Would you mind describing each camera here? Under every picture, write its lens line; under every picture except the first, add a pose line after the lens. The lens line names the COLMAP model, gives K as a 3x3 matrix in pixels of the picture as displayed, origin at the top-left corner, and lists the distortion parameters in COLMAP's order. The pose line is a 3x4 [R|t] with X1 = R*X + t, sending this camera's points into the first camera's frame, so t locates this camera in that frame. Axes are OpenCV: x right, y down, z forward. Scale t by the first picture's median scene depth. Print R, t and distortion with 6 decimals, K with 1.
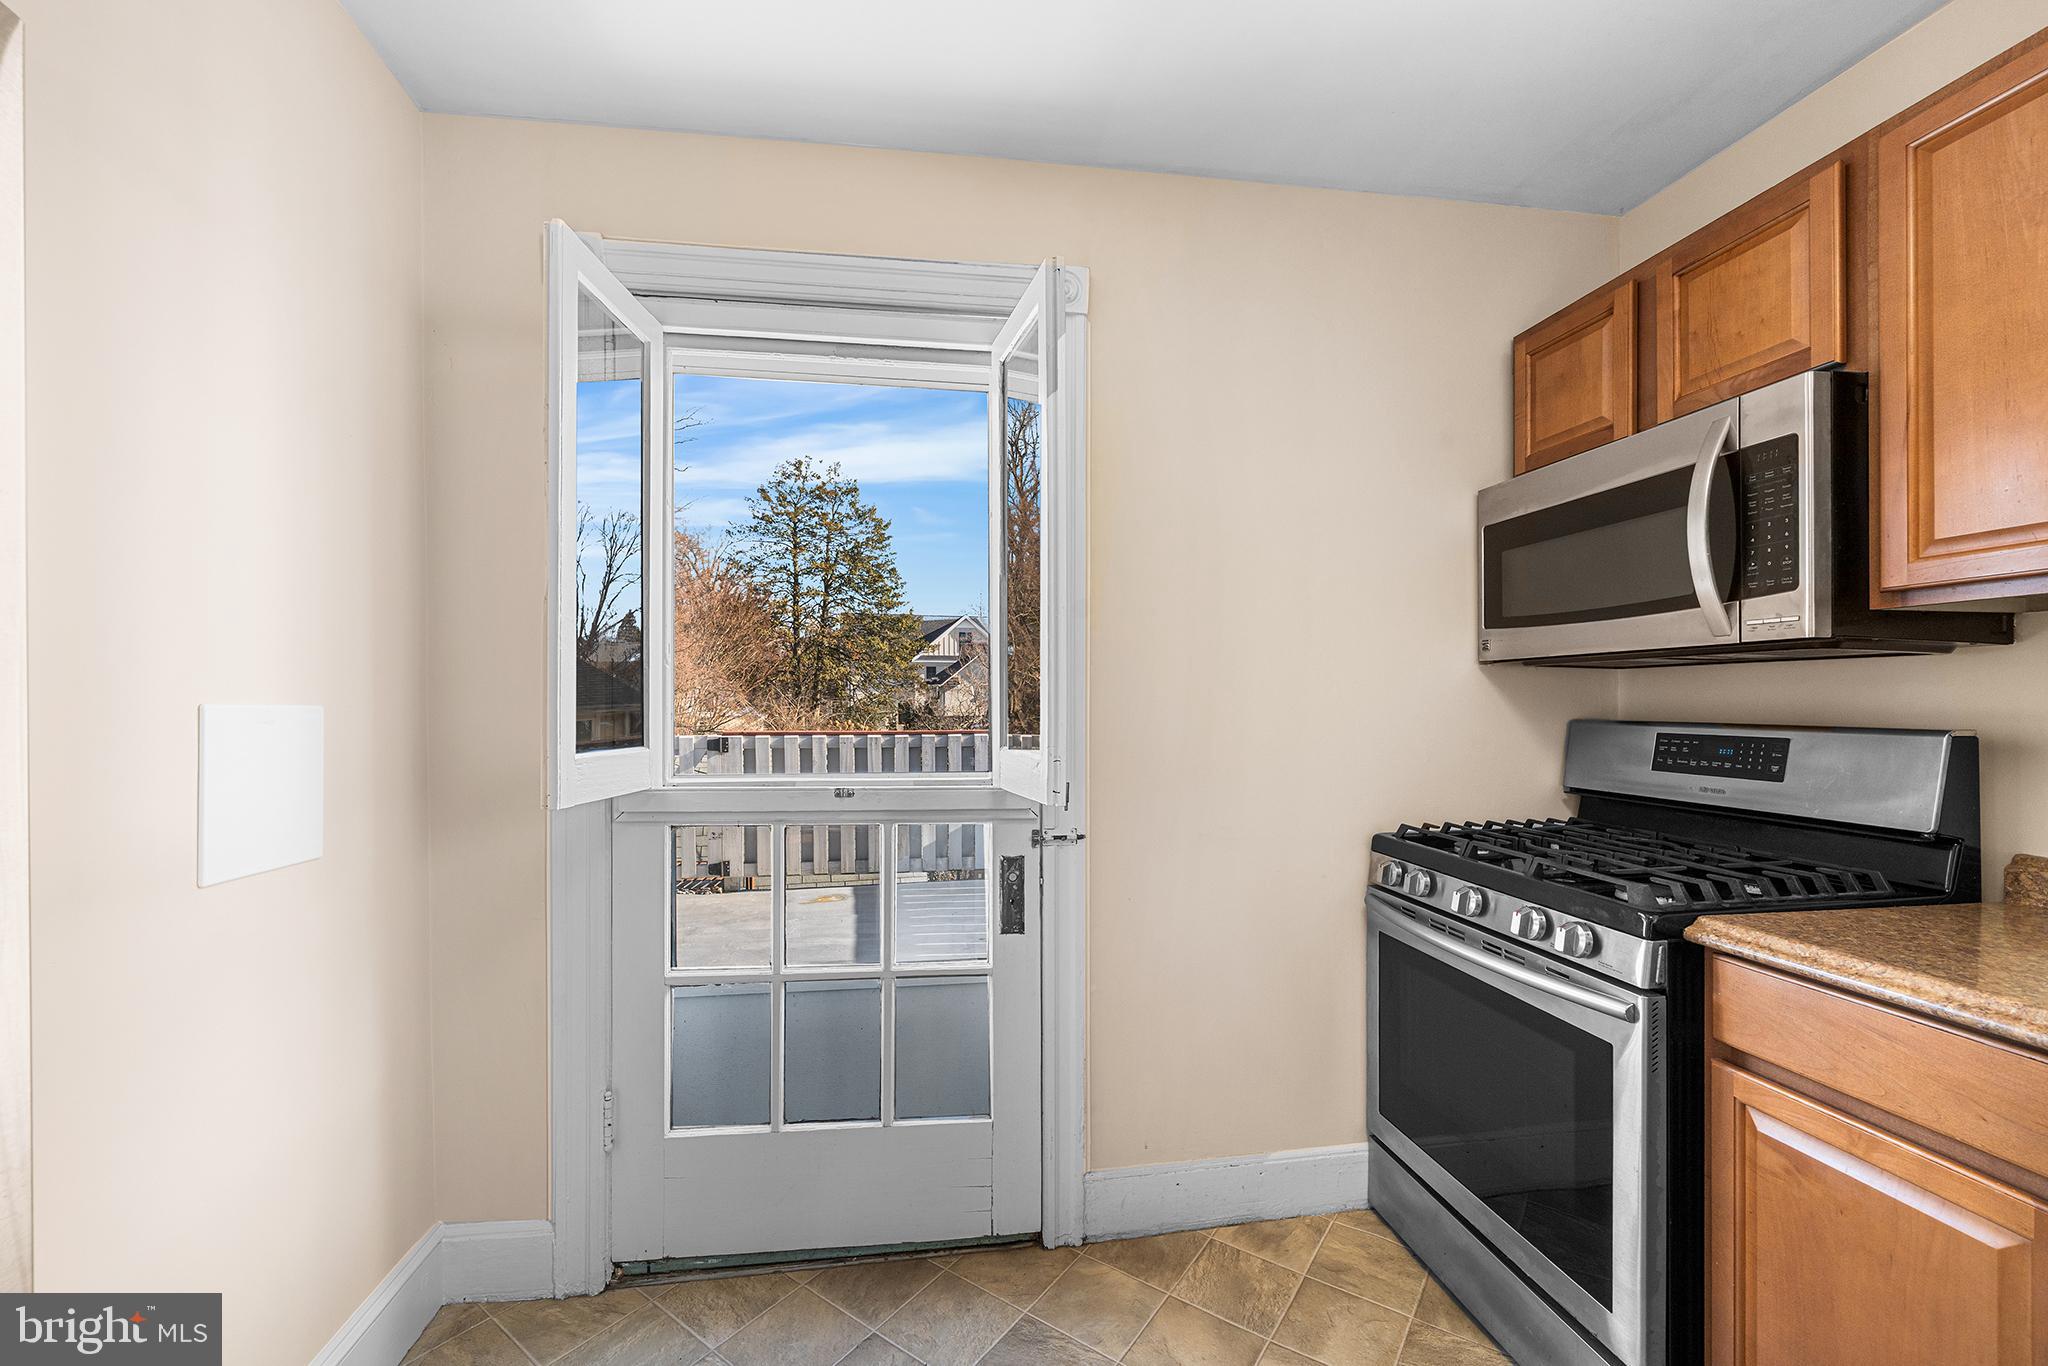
lens RADIAL K [[823.8, 0, 1031.9], [0, 823.8, 708.9], [0, 0, 1]] dist [-0.002574, -0.000098]
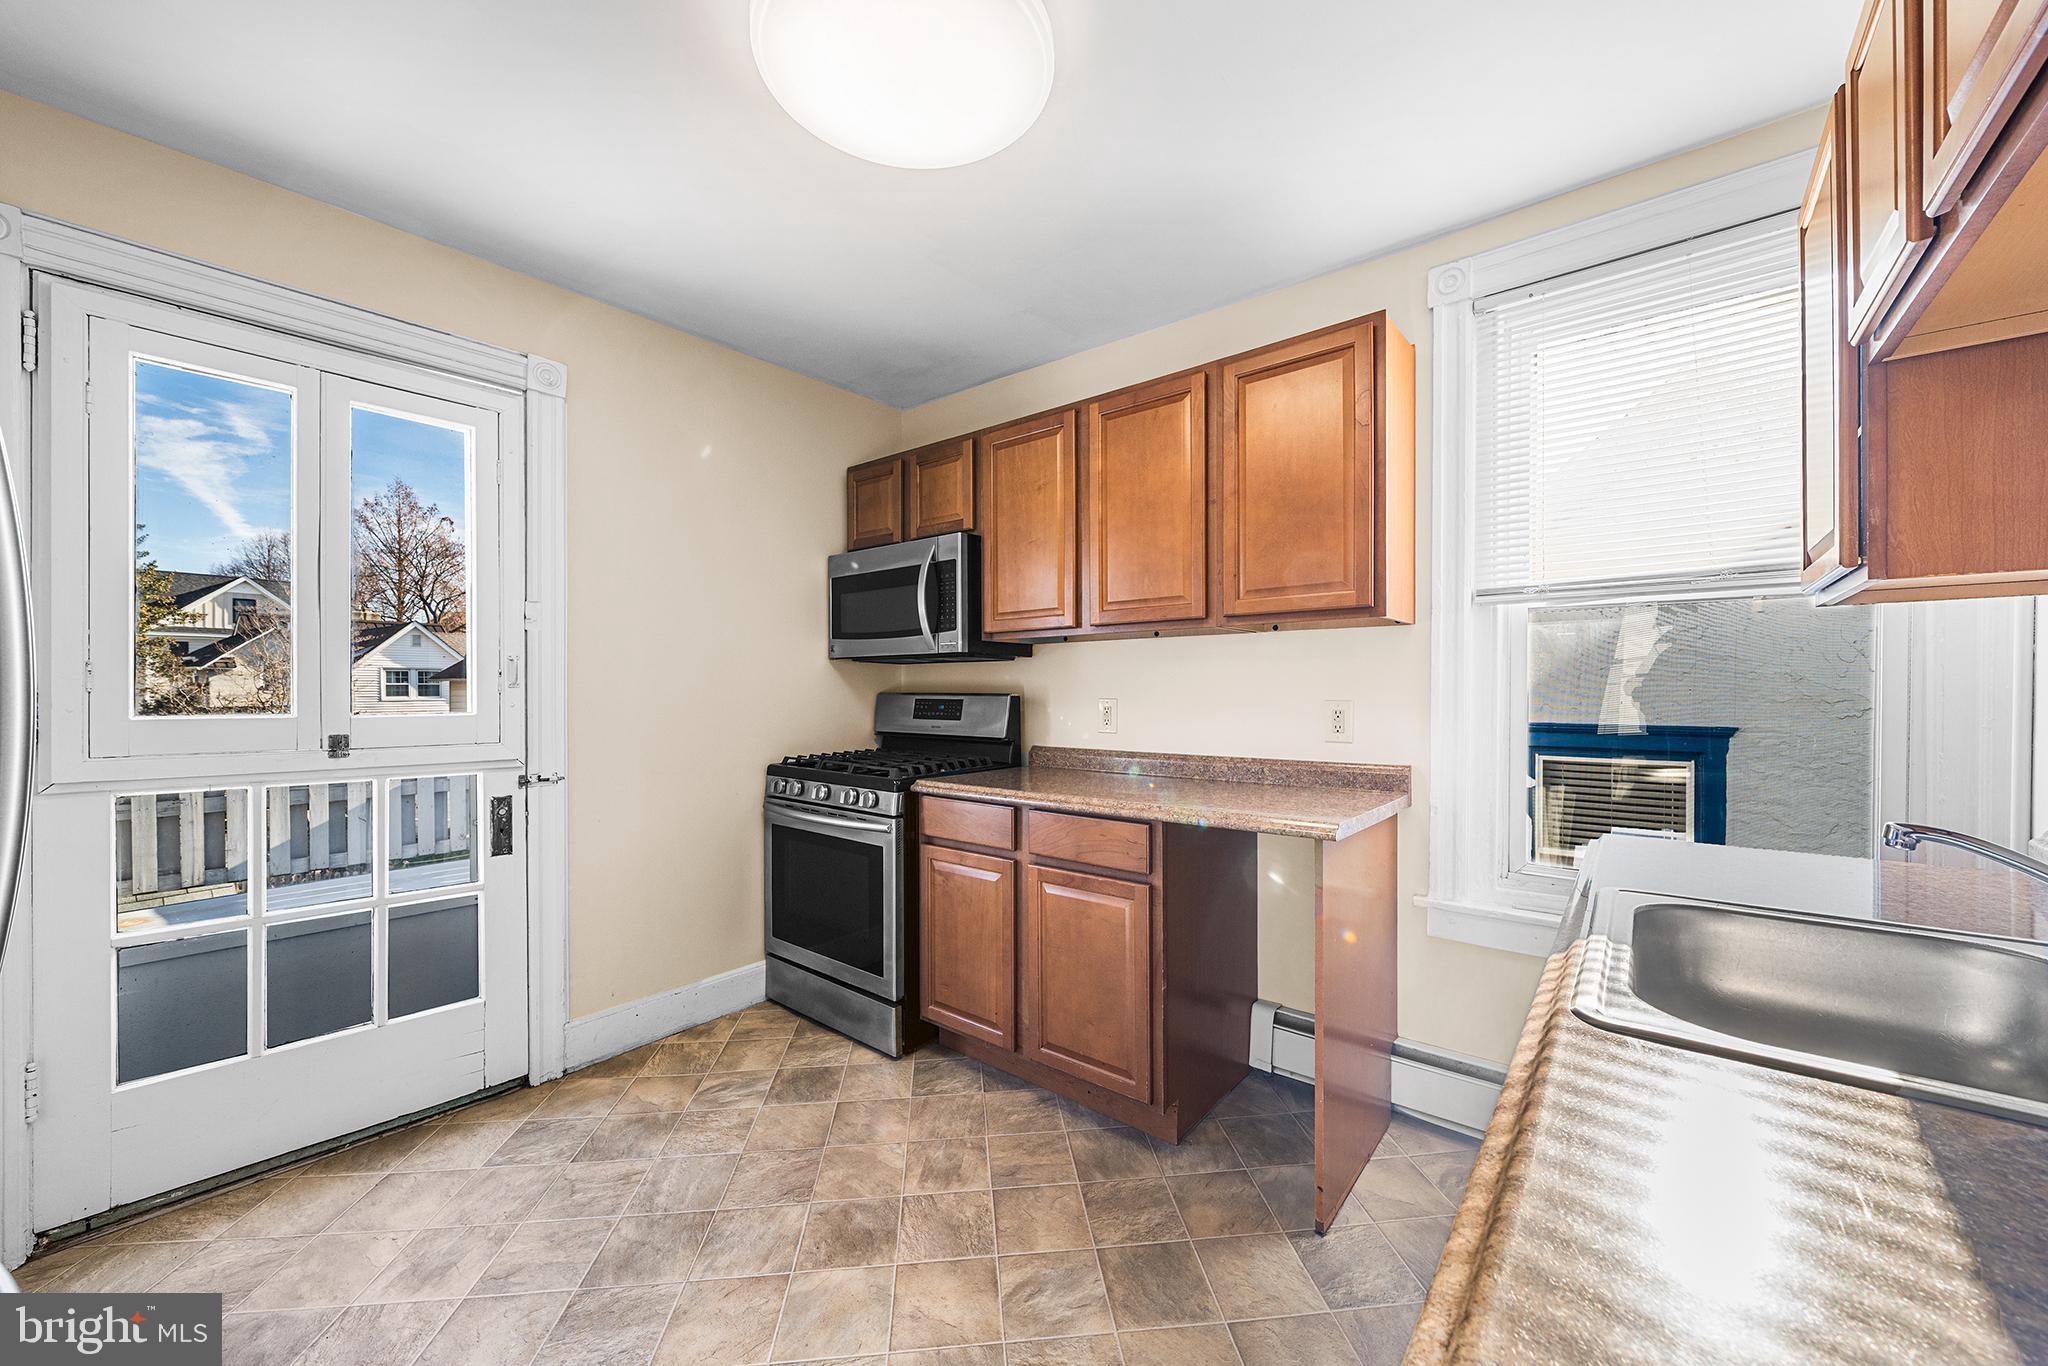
lens RADIAL K [[758.9, 0, 1026.2], [0, 758.9, 688.2], [0, 0, 1]] dist [0.000396, -0.002040]
pose [[0.747178, 0.001031, 0.664623, -0.216002], [0.006022, 0.999947, -0.008321, 0.022245], [-0.664596, 0.010219, 0.747133, -0.494260]]
